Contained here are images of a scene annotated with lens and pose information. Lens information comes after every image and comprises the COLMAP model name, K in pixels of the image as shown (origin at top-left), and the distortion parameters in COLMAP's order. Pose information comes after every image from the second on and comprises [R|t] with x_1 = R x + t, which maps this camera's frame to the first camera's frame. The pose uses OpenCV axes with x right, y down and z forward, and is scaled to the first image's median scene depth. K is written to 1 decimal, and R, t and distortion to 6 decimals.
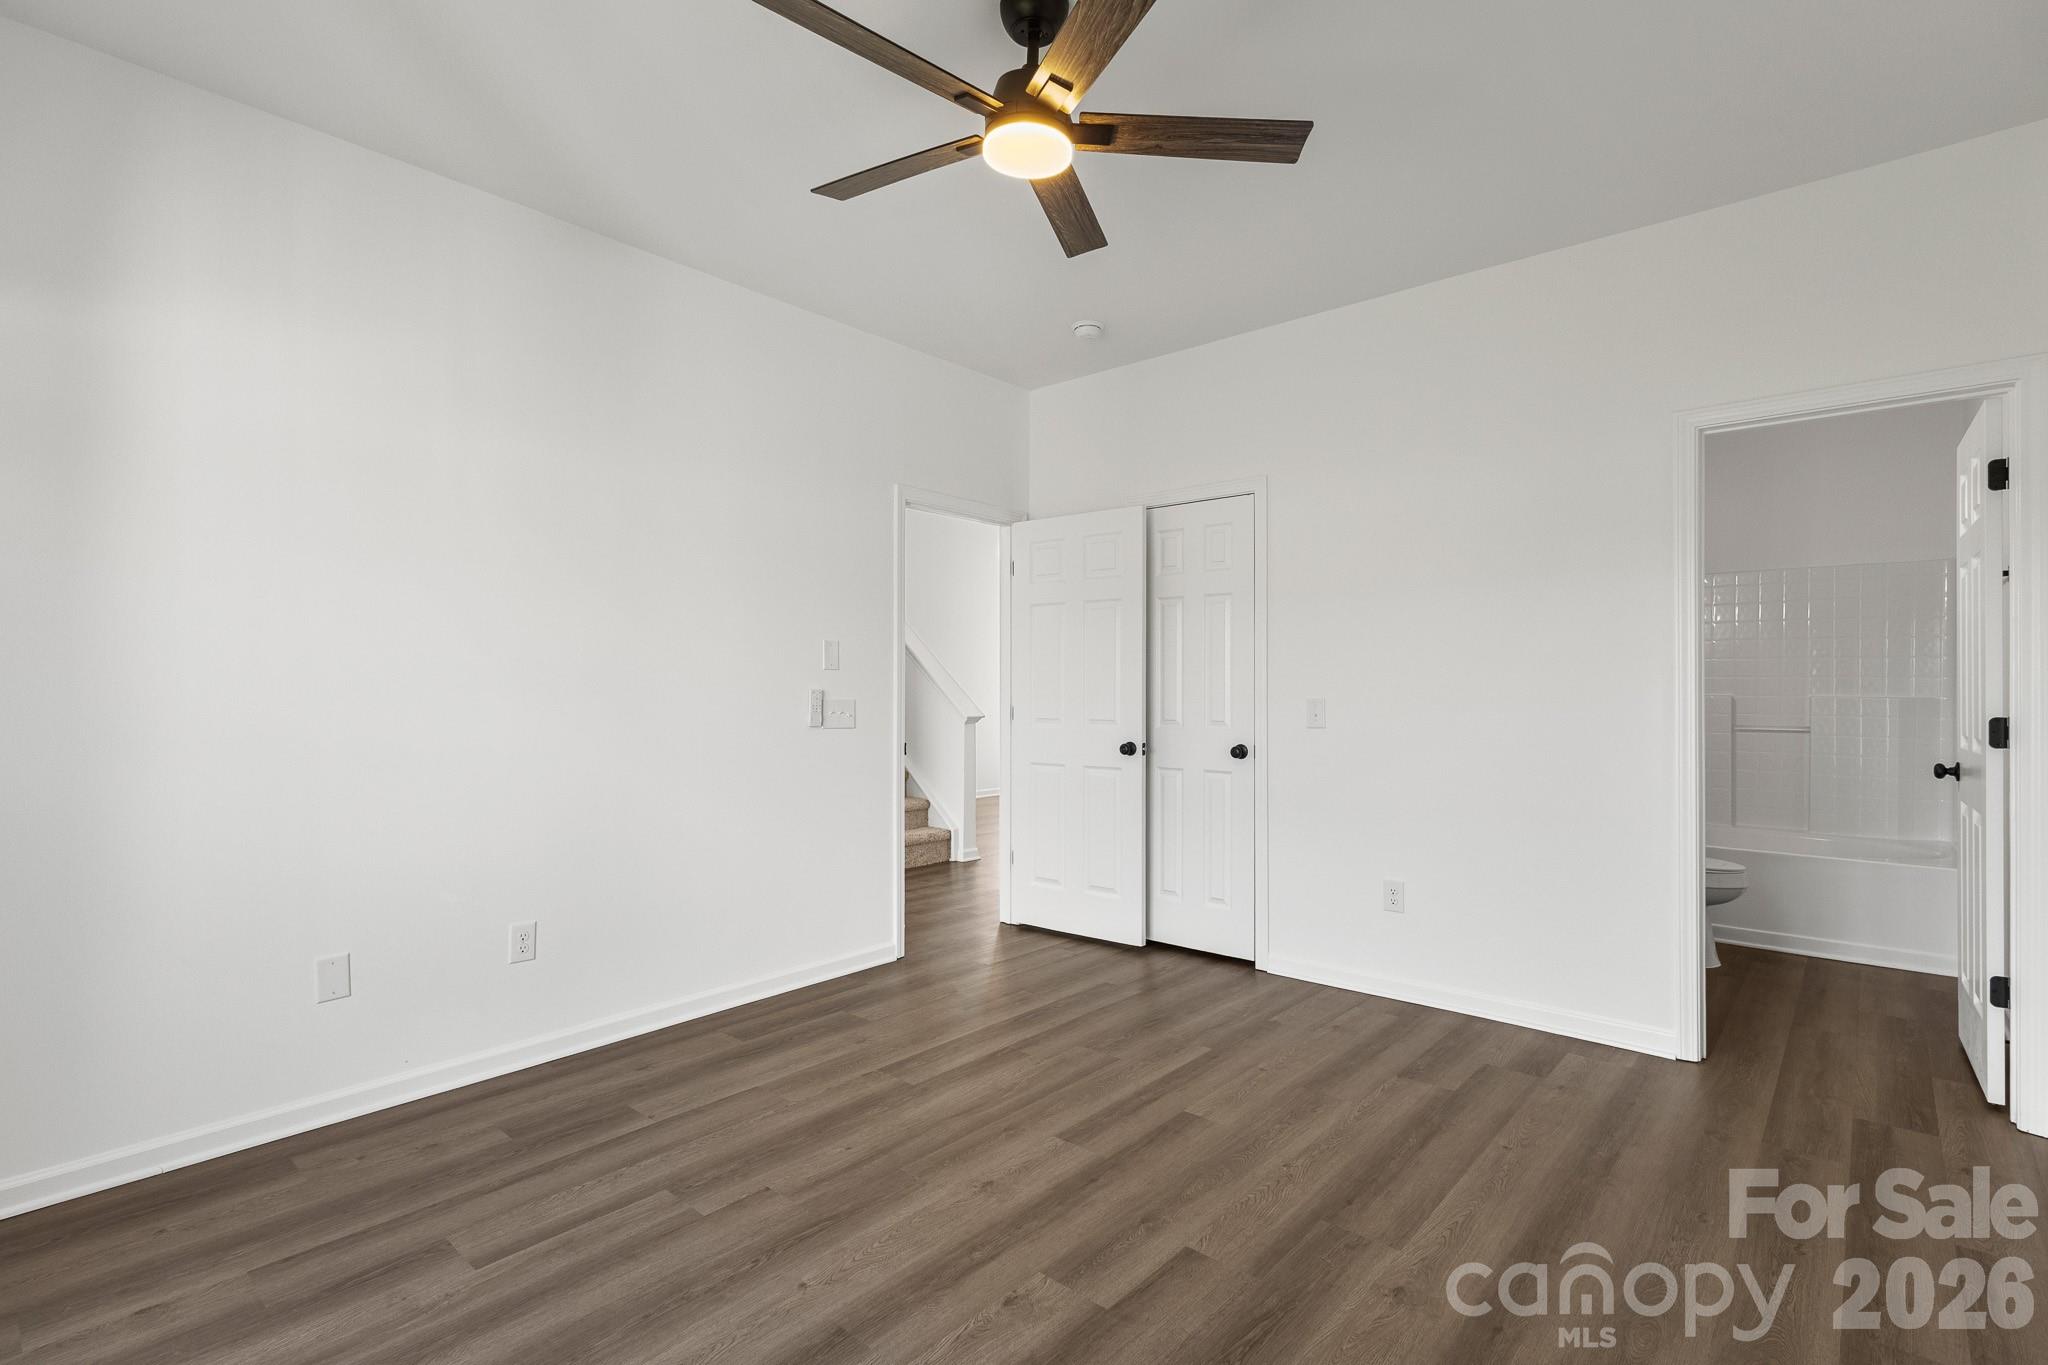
lens RADIAL K [[955.8, 0, 1025.4], [0, 955.8, 690.2], [0, 0, 1]] dist [0.004506, 0.001316]
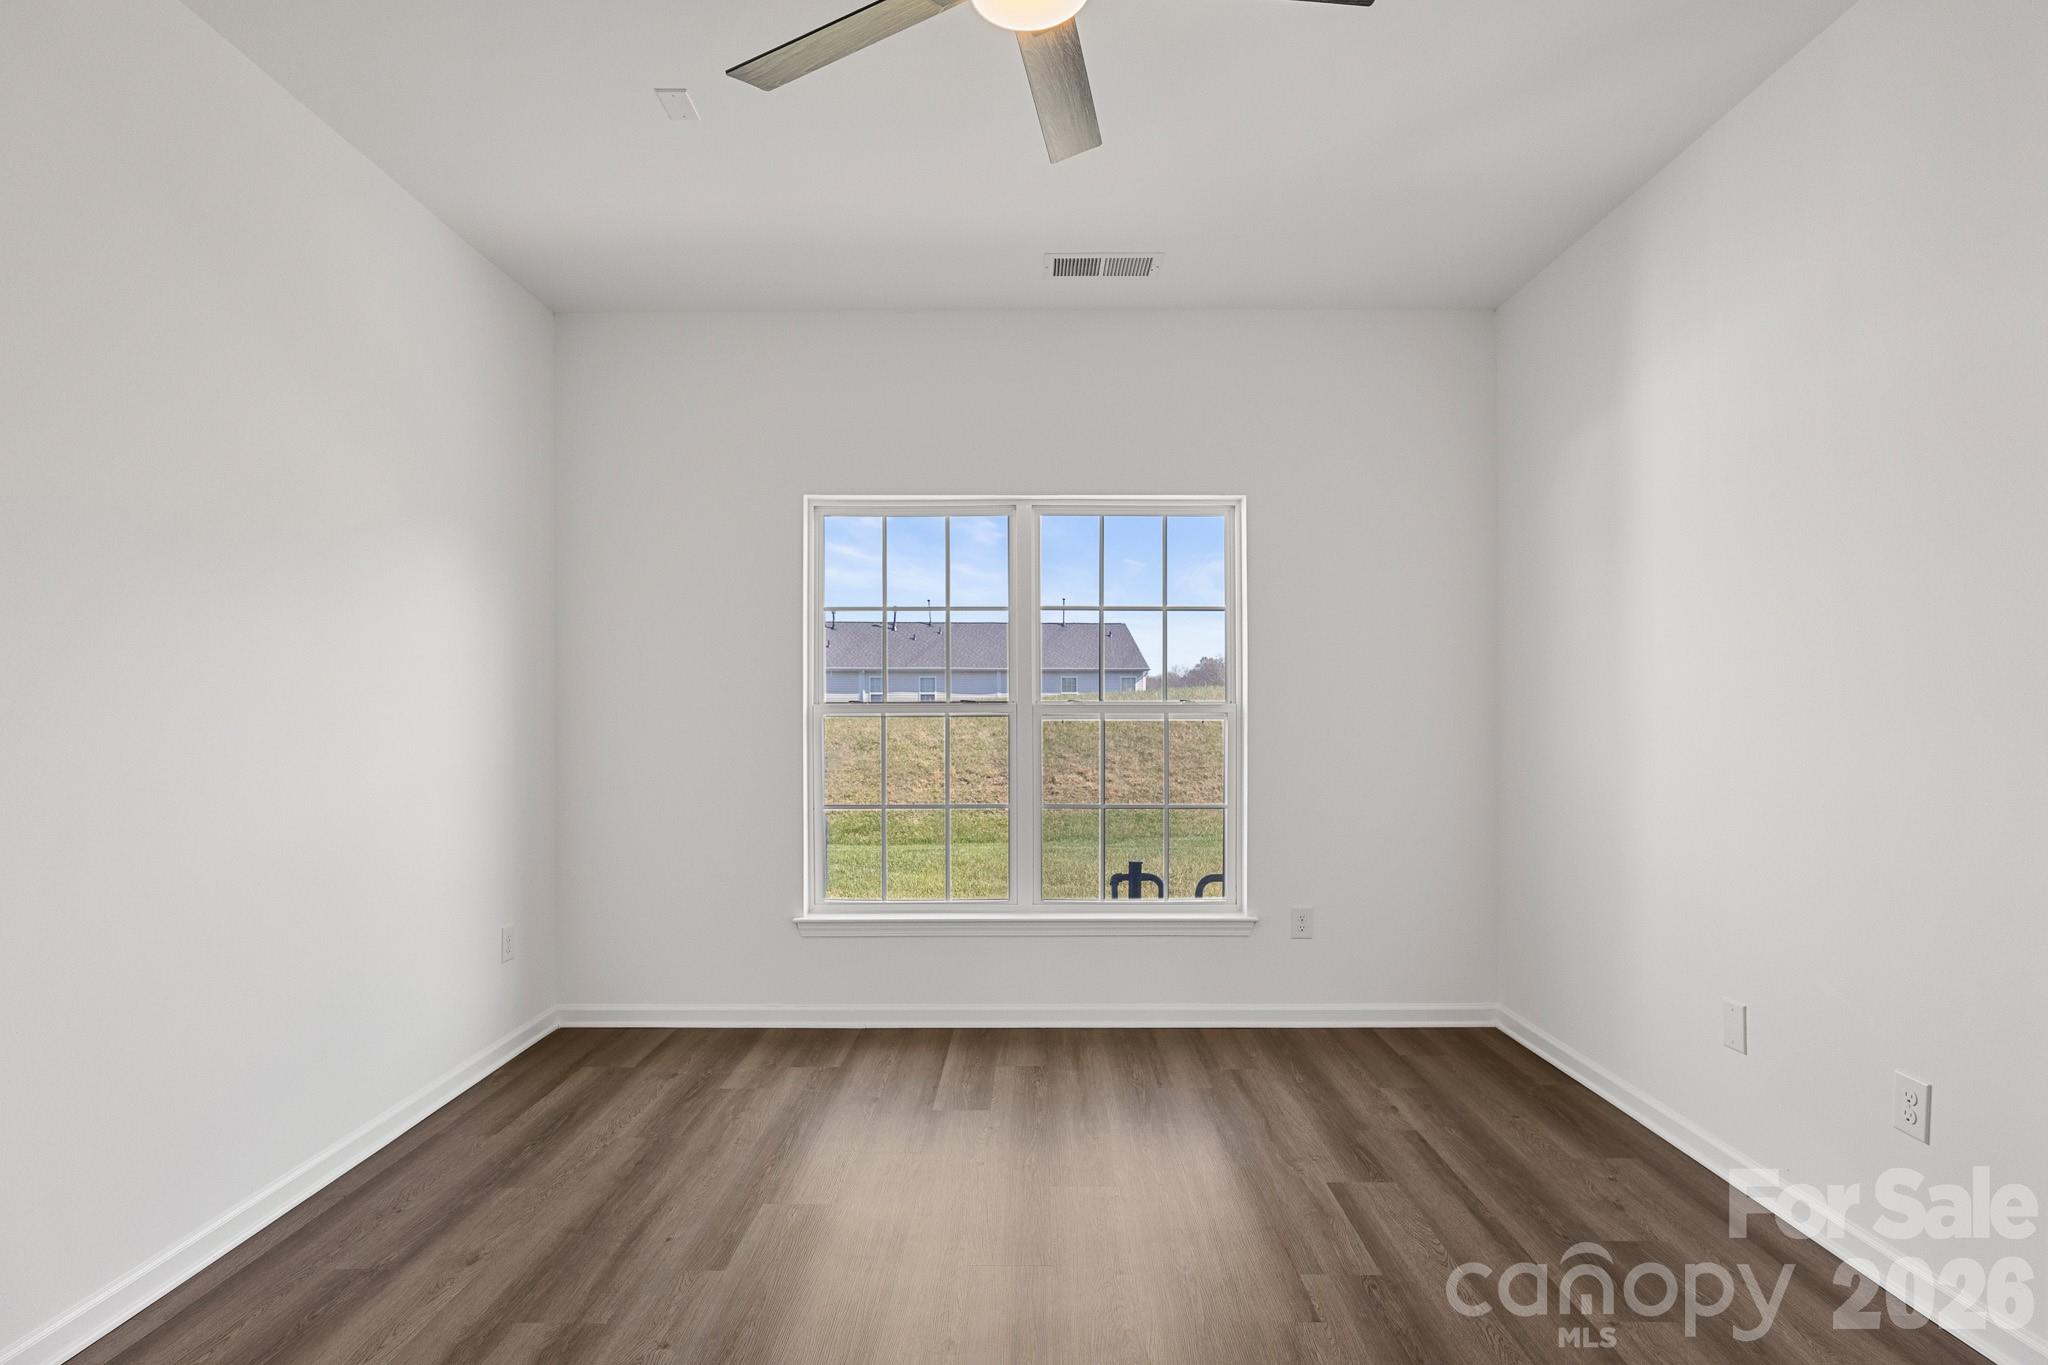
lens RADIAL K [[970.8, 0, 1025.2], [0, 970.8, 696.9], [0, 0, 1]] dist [-0.011691, 0.001196]
pose [[-0.759725, -0.008329, -0.650191, 0.495377], [0.001090, 0.999900, -0.014083, -0.004338], [0.650244, -0.011408, -0.759640, 1.564796]]
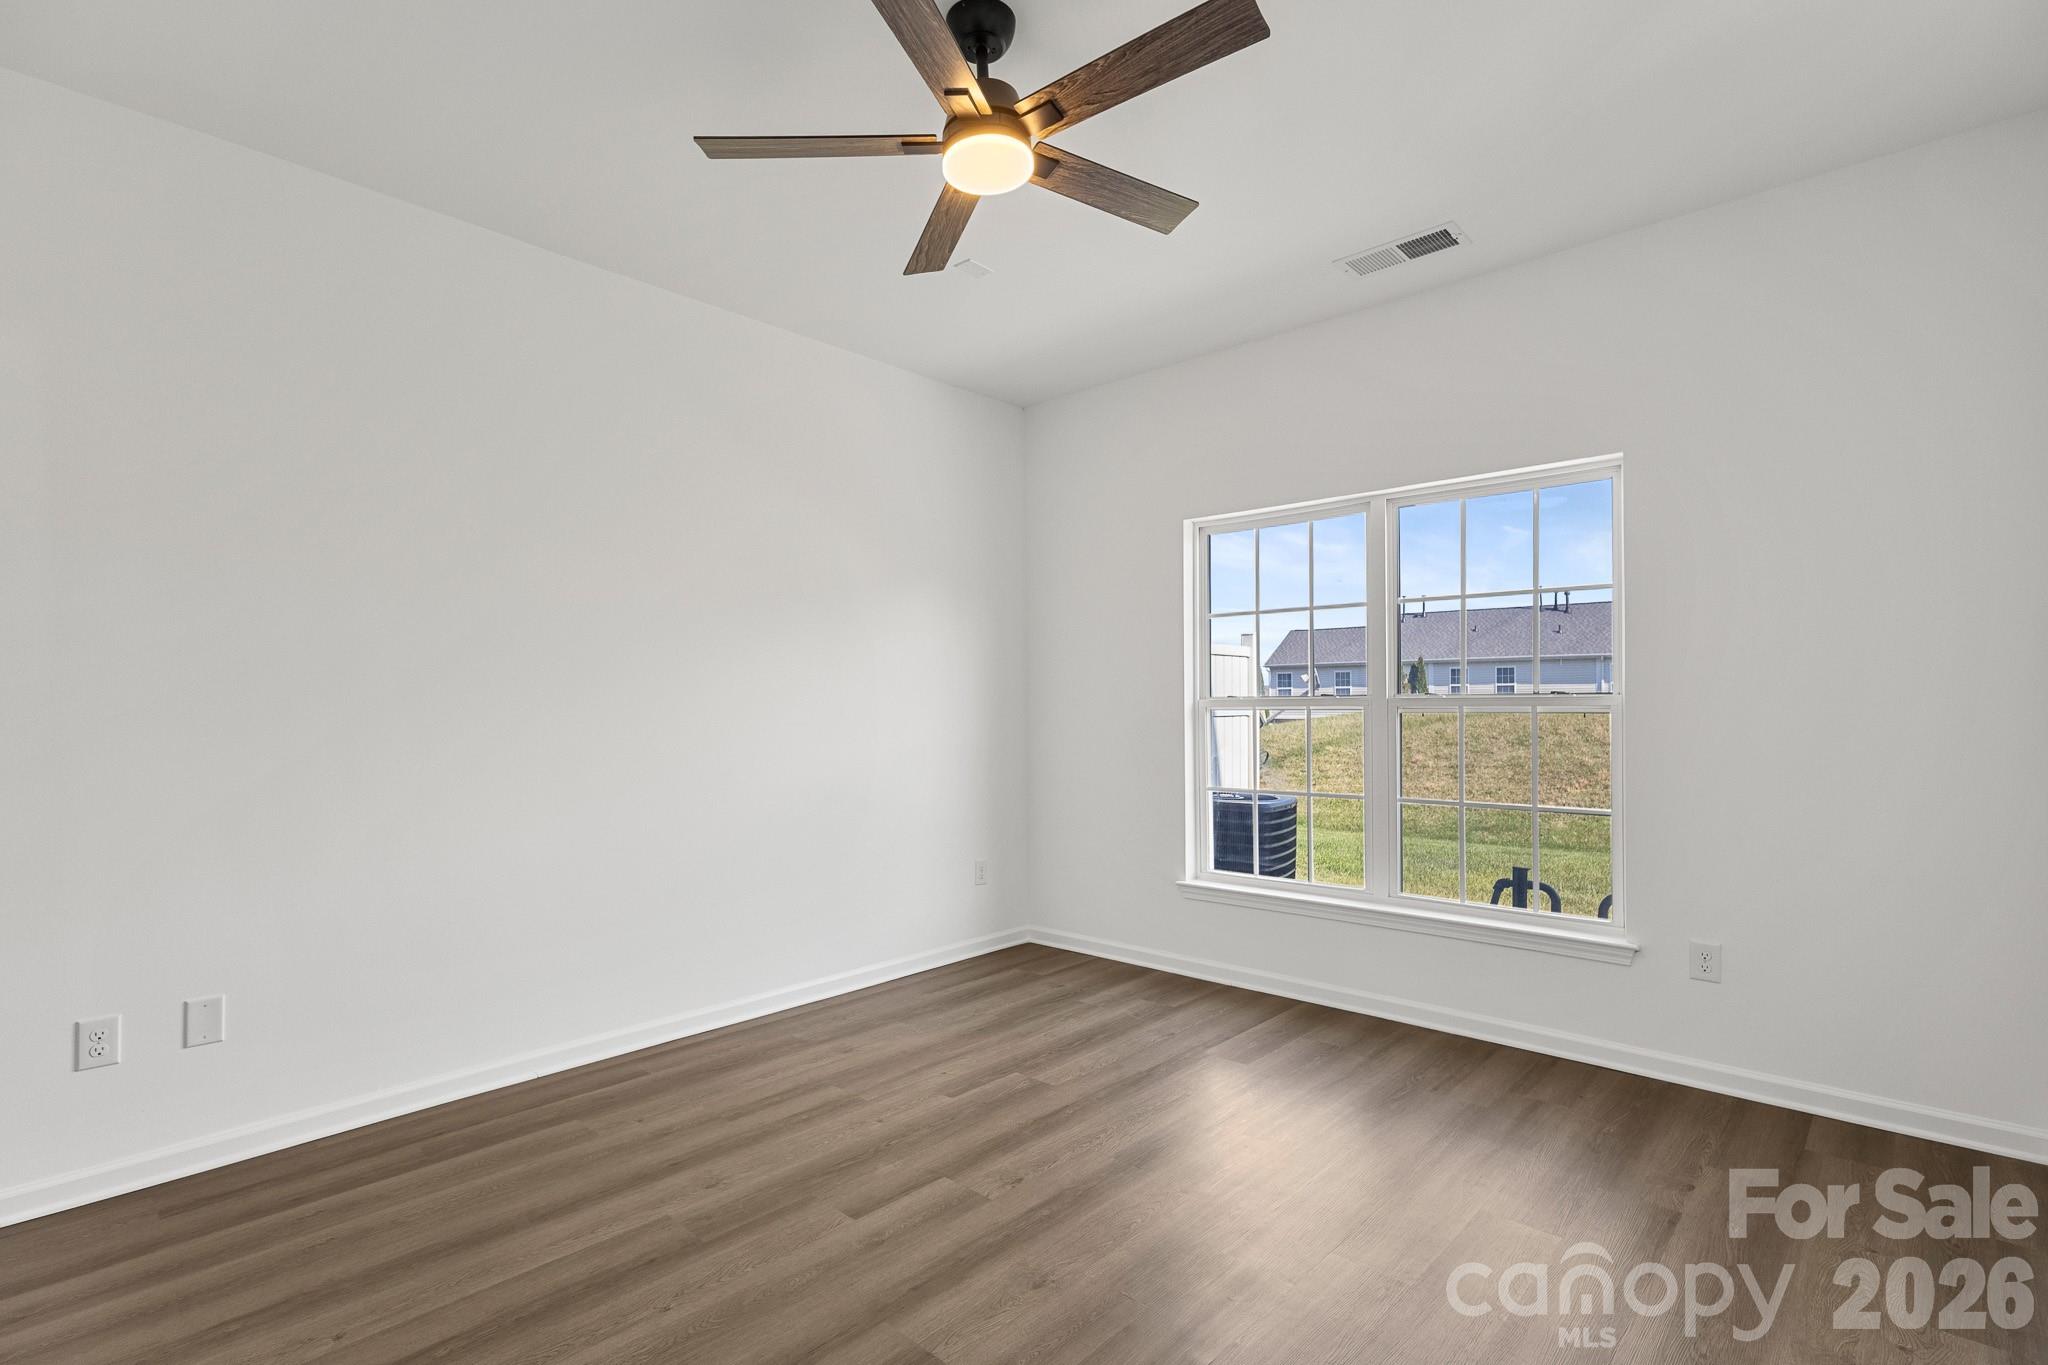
lens RADIAL K [[955.8, 0, 1025.4], [0, 955.8, 690.2], [0, 0, 1]] dist [0.004506, 0.001316]
pose [[-0.999557, 0.006938, 0.028951, -0.059546], [0.006468, 0.999846, -0.016297, -0.005194], [-0.029059, -0.016102, -0.999448, 2.004686]]
